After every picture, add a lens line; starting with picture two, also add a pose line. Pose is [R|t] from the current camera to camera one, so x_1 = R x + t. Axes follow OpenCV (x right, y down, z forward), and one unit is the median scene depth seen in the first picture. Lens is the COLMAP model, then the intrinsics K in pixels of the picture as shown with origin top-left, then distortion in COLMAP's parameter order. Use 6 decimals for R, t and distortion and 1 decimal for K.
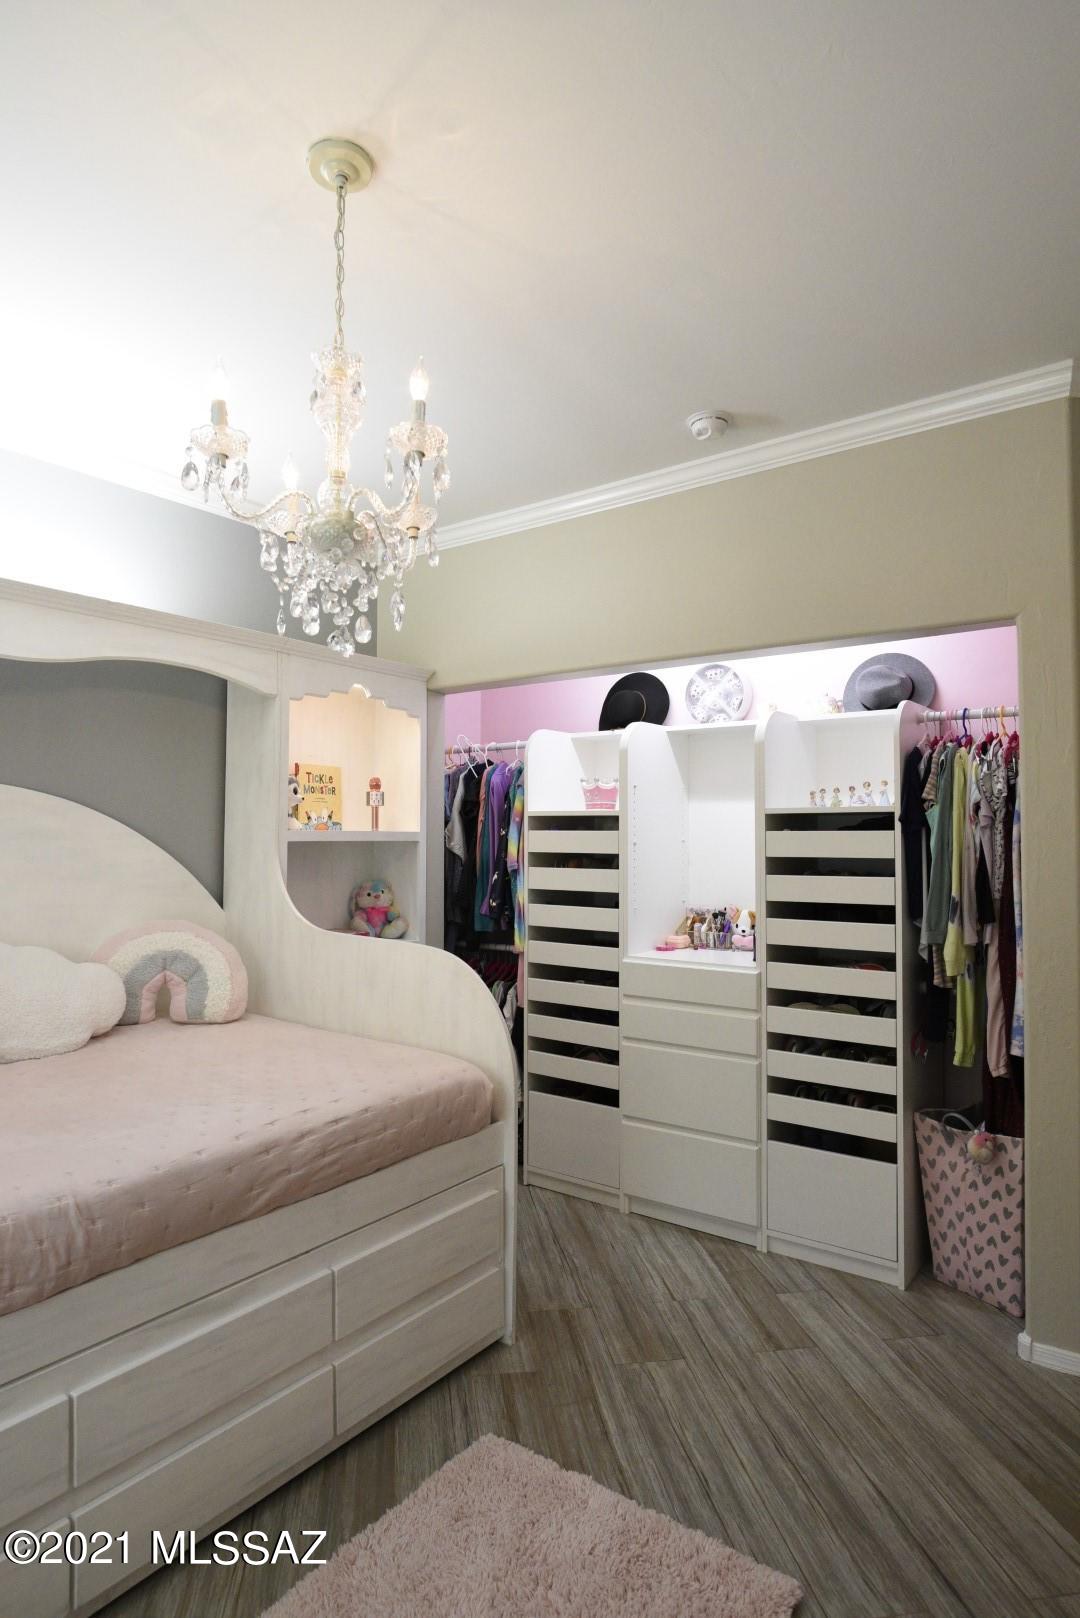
lens RADIAL K [[929.6, 0, 536.6], [0, 929.6, 804.5], [0, 0, 1]] dist [-0.036914, 0.014552]
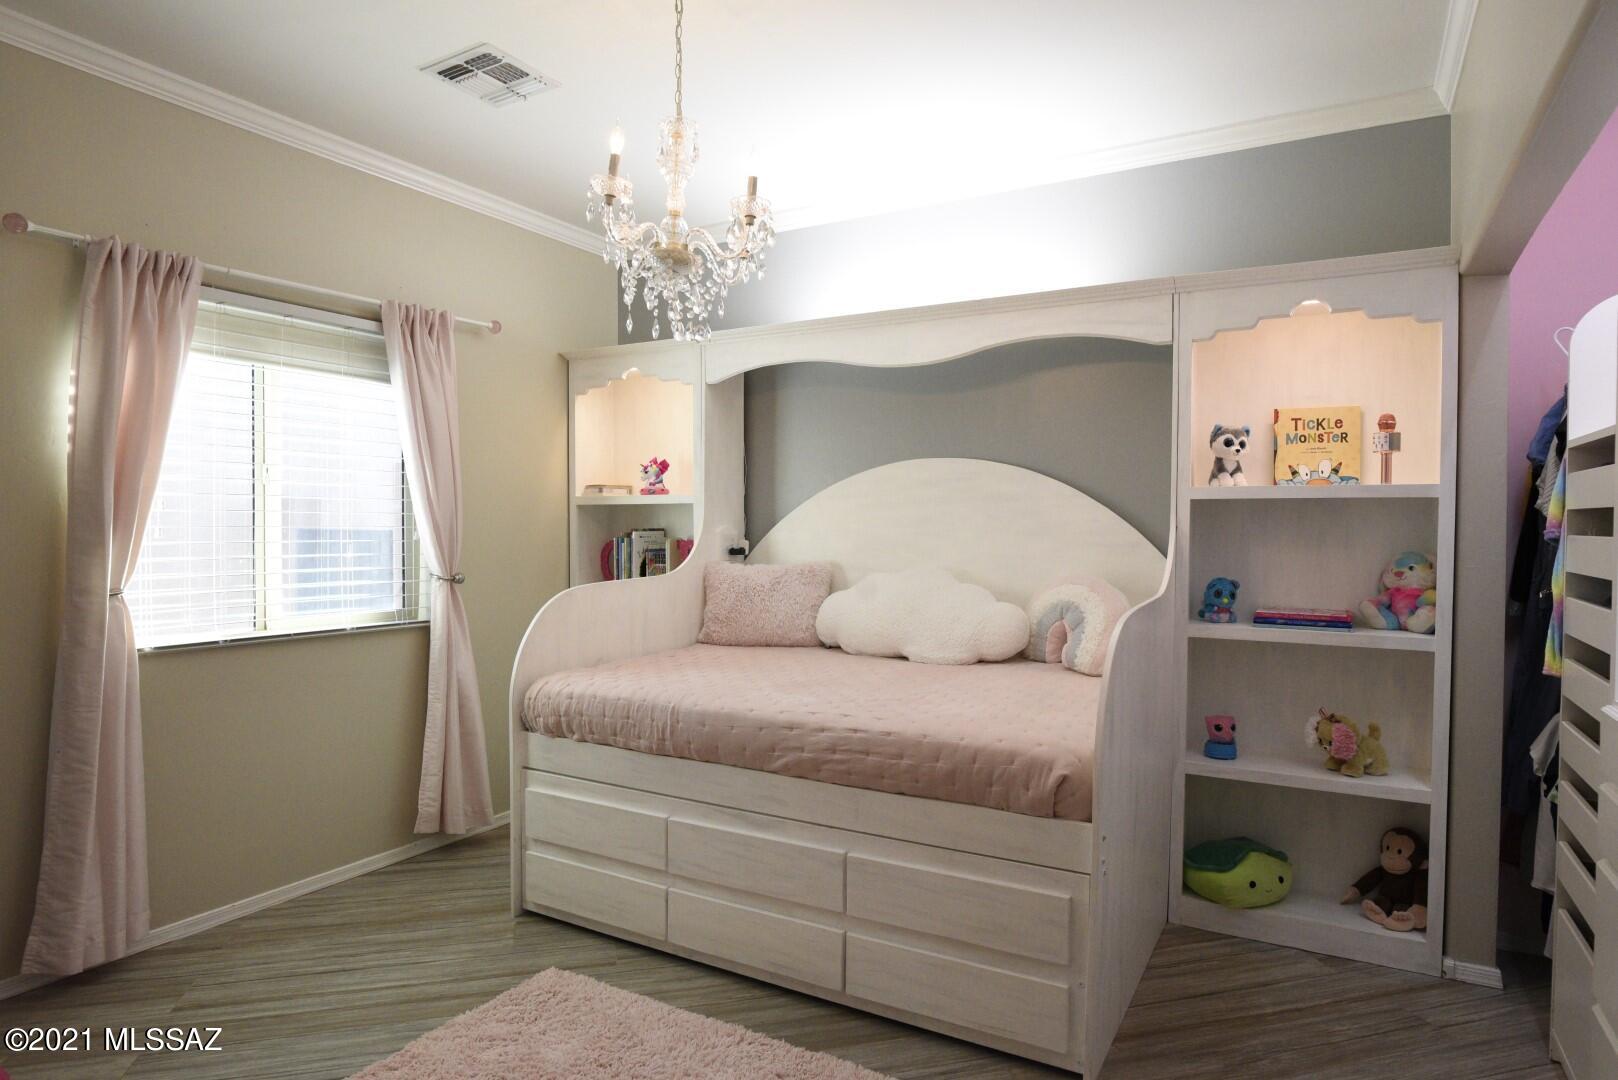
lens RADIAL K [[929.6, 0, 804.9], [0, 929.6, 544.9], [0, 0, 1]] dist [-0.036914, 0.014552]
pose [[0.107485, 0.016771, -0.994065, 0.659678], [0.031412, 0.999301, 0.020256, 0.060249], [0.993710, -0.033403, 0.106883, 0.583541]]
